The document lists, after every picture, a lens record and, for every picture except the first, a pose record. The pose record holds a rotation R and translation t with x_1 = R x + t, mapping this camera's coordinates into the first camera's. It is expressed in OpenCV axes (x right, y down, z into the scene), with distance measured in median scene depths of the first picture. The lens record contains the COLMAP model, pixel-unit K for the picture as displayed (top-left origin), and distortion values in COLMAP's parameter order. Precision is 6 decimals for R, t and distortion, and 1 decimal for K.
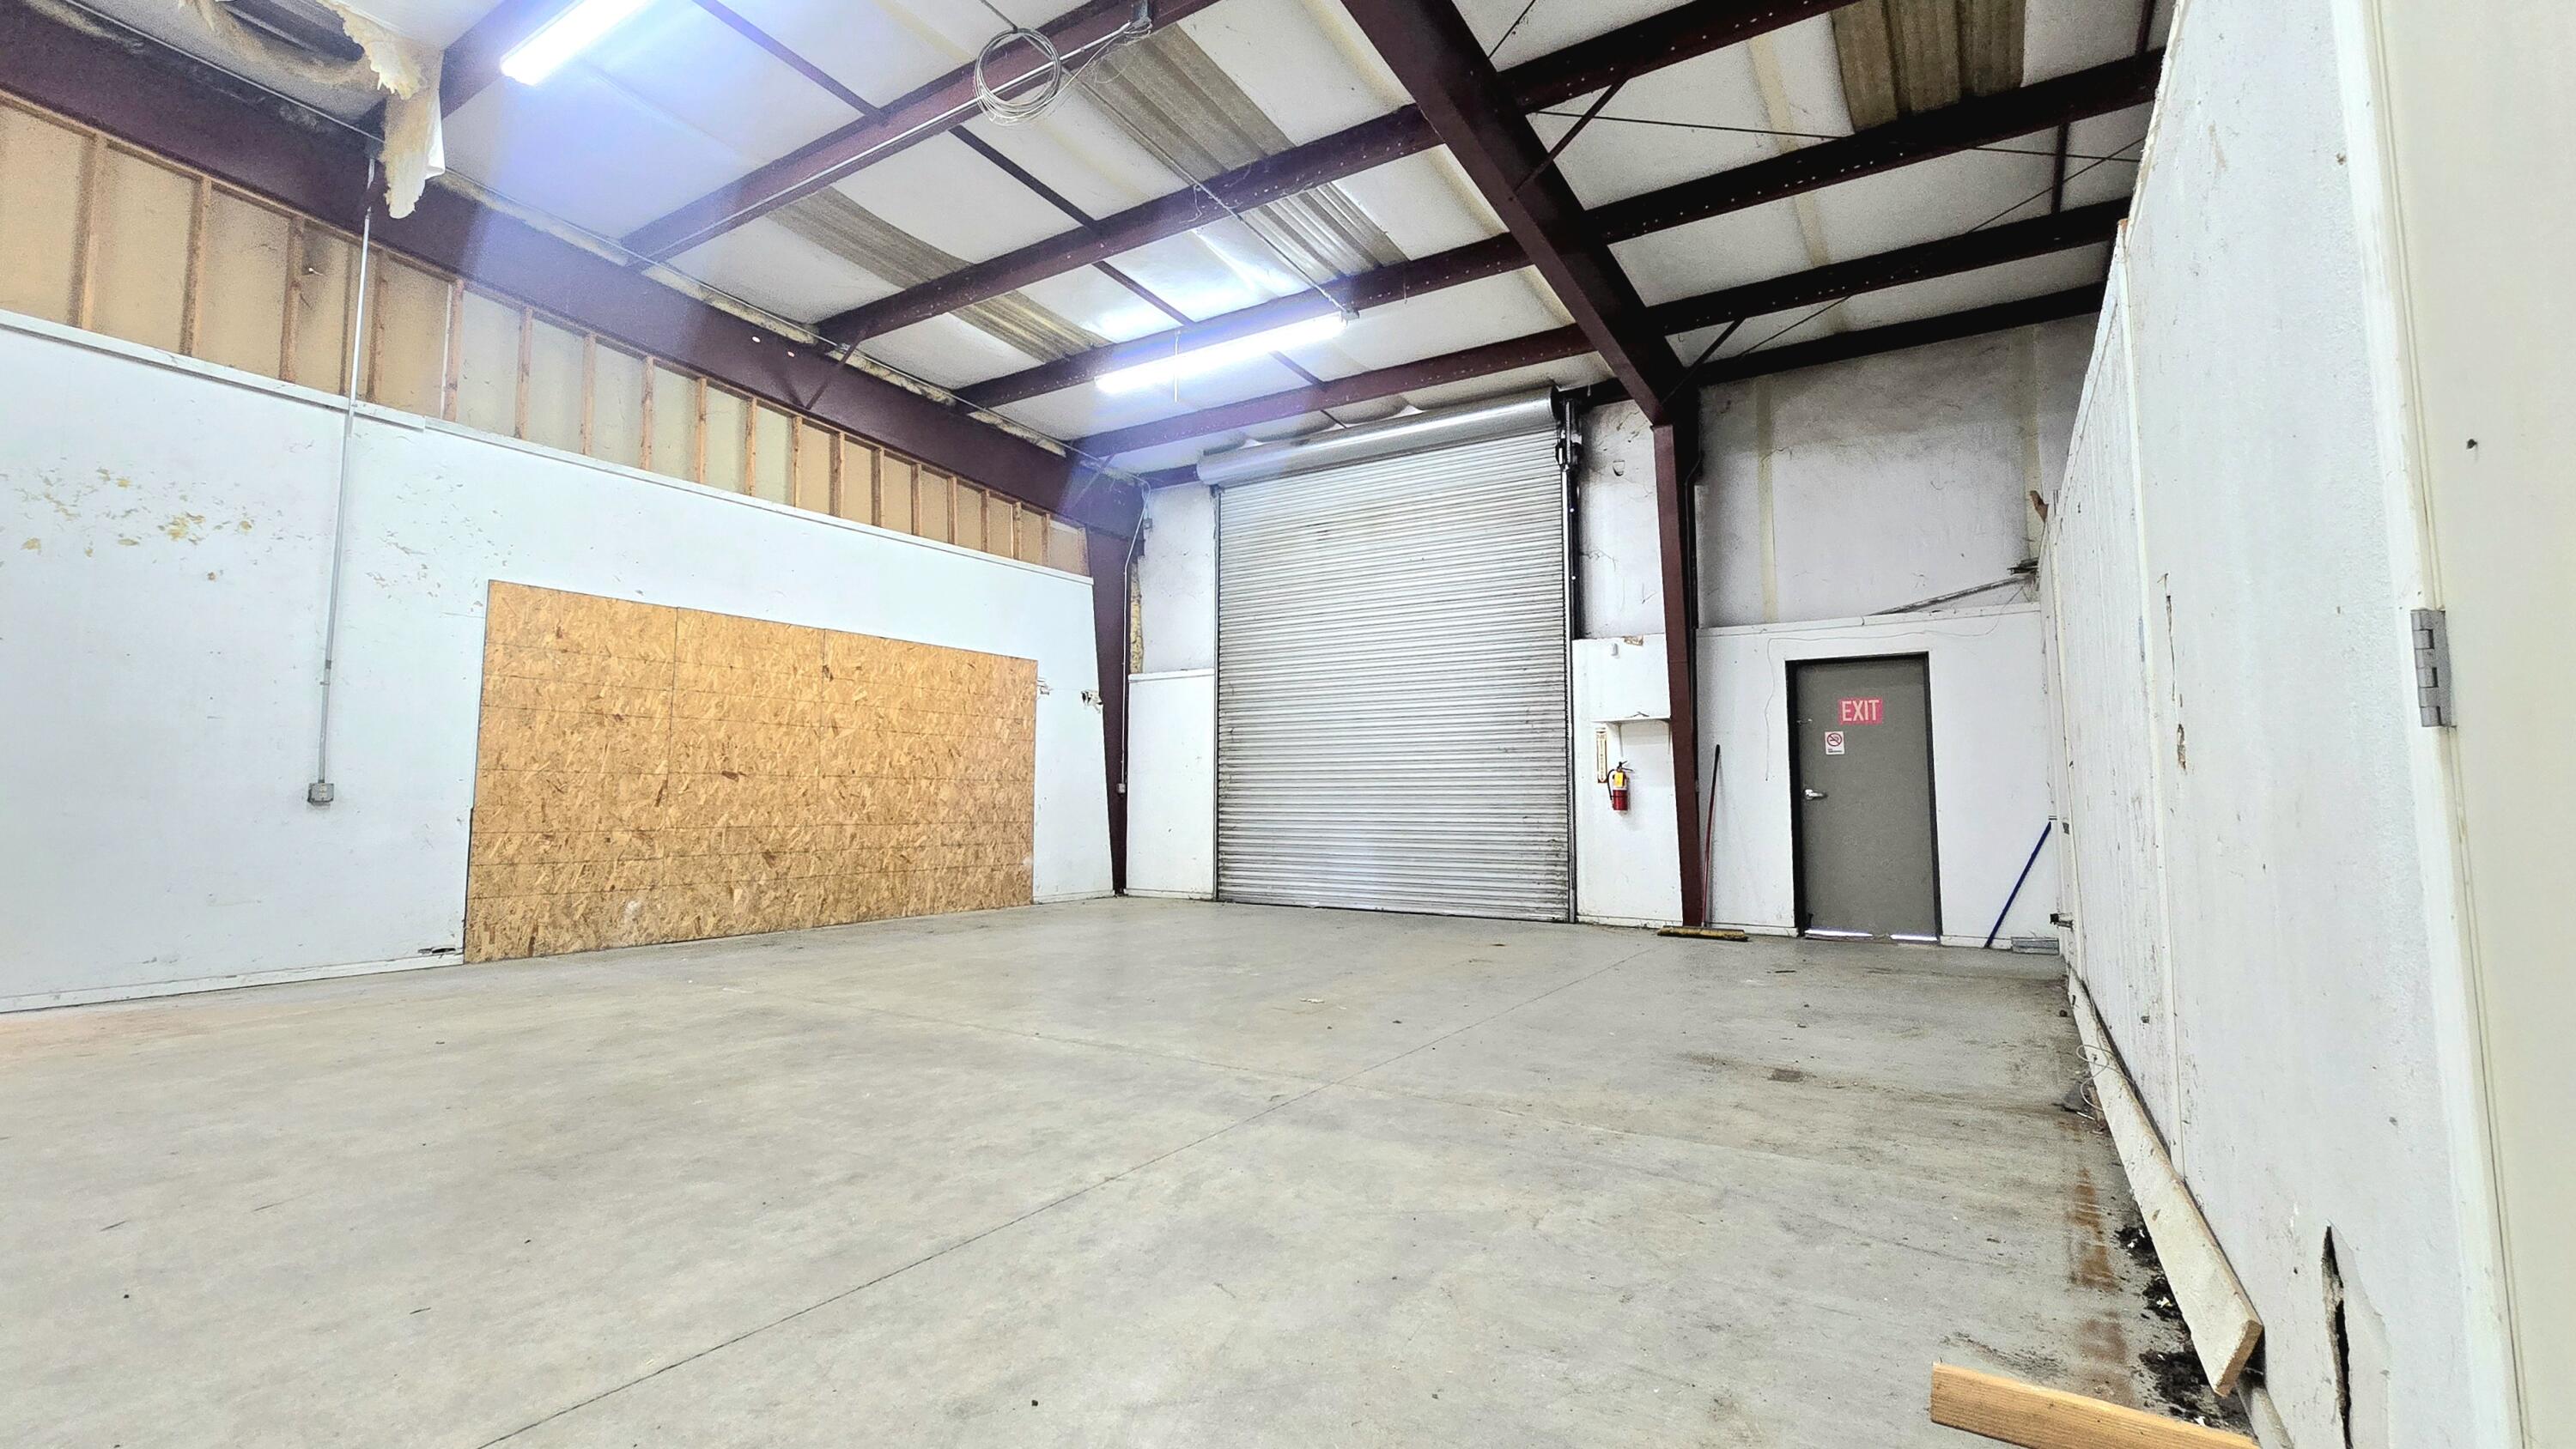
lens RADIAL K [[1089.8, 0, 1278.7], [0, 1089.8, 712.9], [0, 0, 1]] dist [-0.000221, -0.000455]
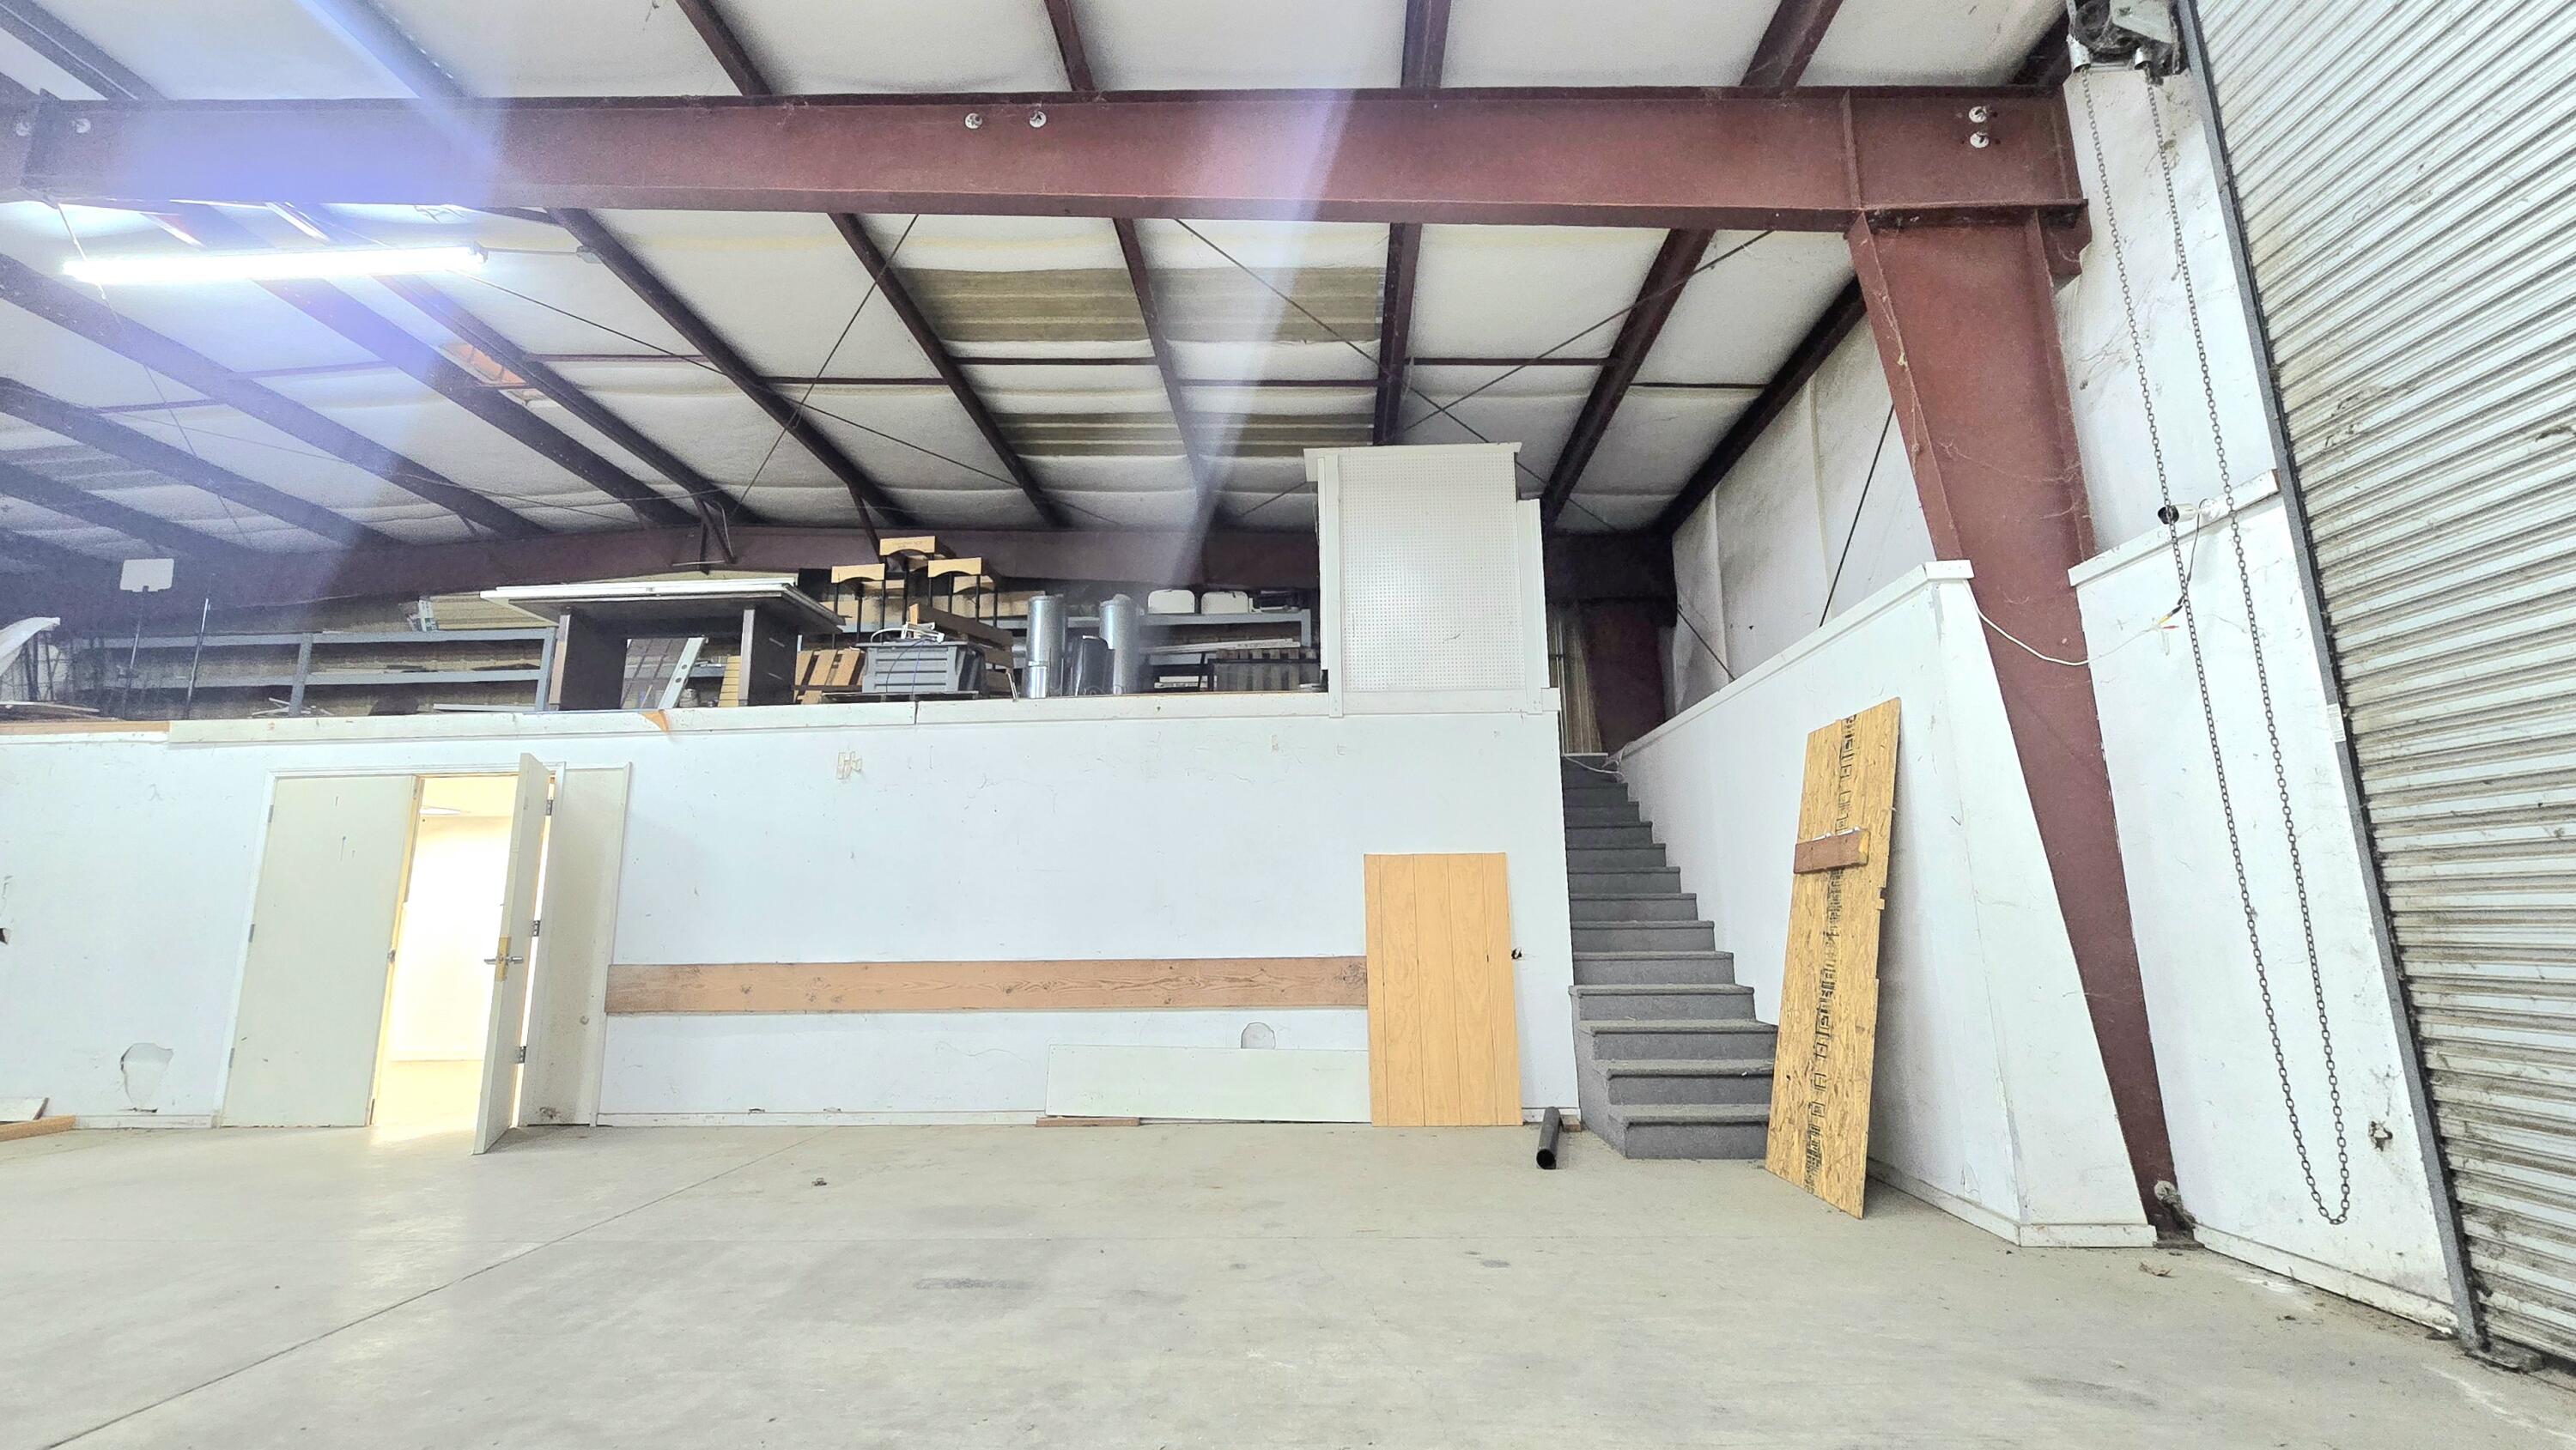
lens RADIAL K [[1089.8, 0, 1278.7], [0, 1089.8, 713.4], [0, 0, 1]] dist [-0.000221, -0.000455]
pose [[0.486681, -0.169877, -0.856903, 0.060011], [0.090309, 0.985438, -0.144067, 0.056535], [0.868899, -0.007272, 0.494936, 0.789461]]
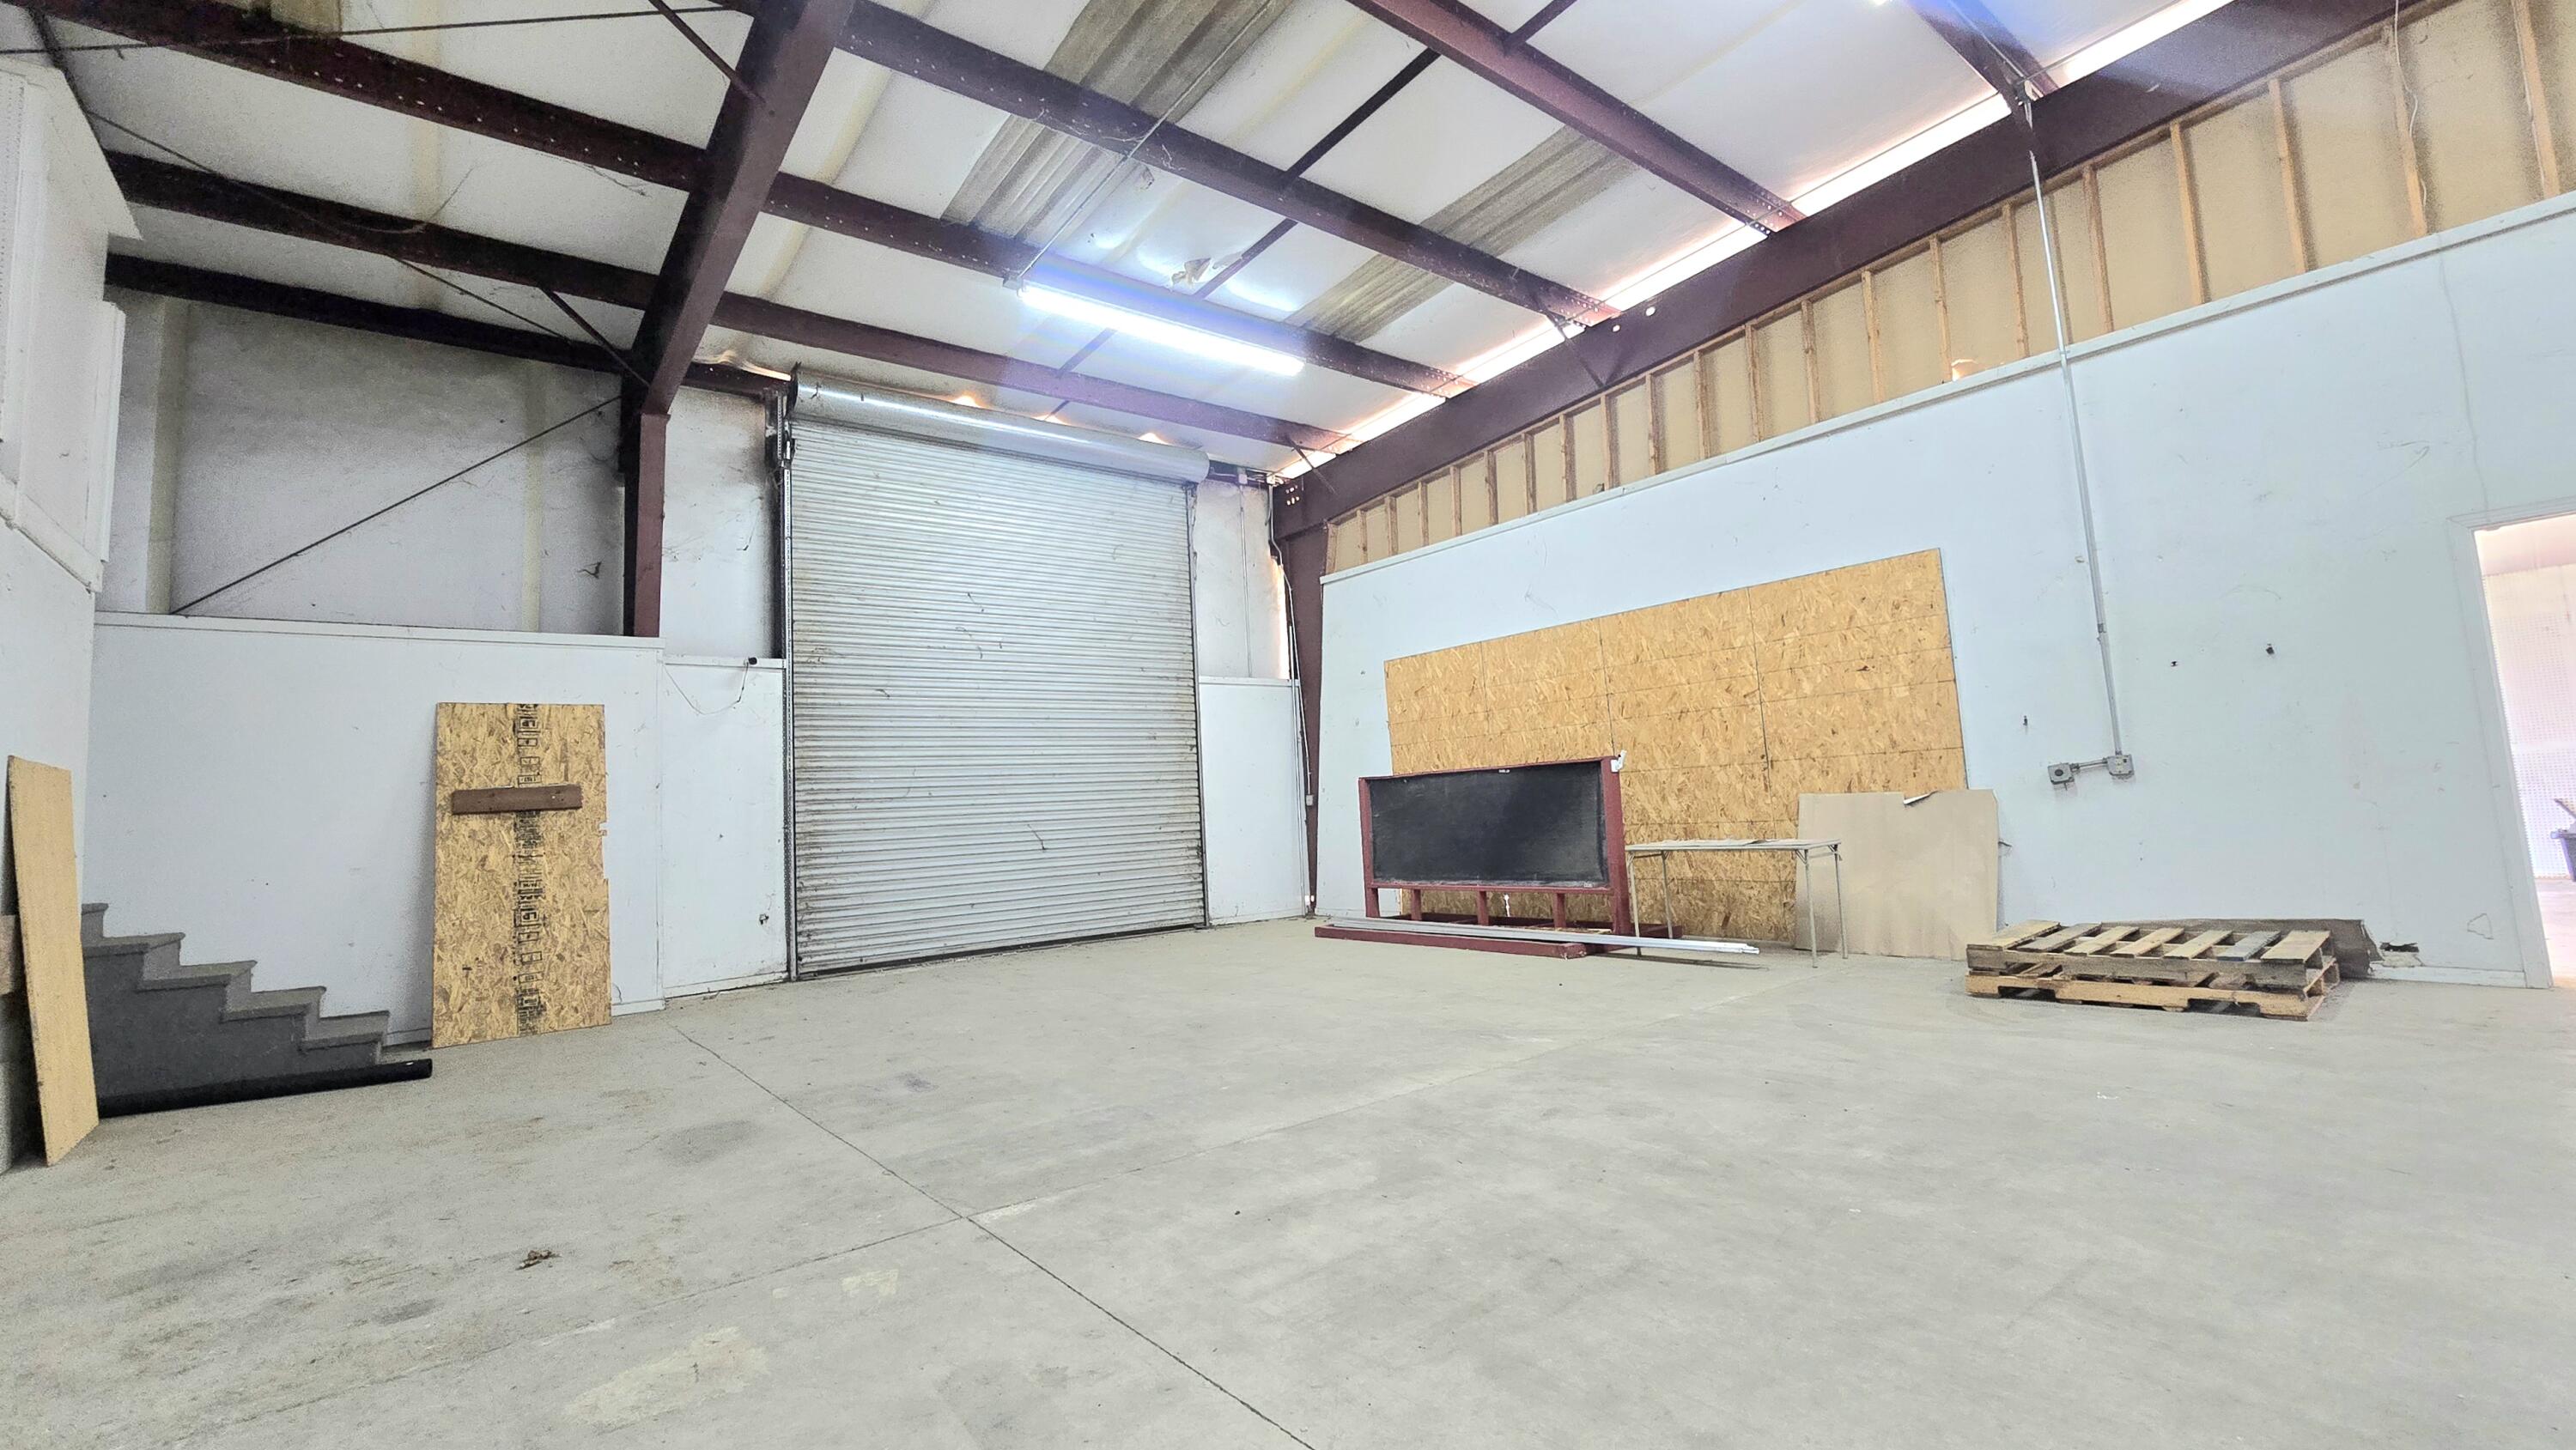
lens RADIAL K [[1089.8, 0, 1278.7], [0, 1089.8, 713.4], [0, 0, 1]] dist [-0.000221, -0.000455]
pose [[0.348330, 0.068899, 0.934836, -0.793557], [-0.030441, 0.997600, -0.062182, 0.043399], [-0.936878, -0.006797, 0.349591, 0.545295]]
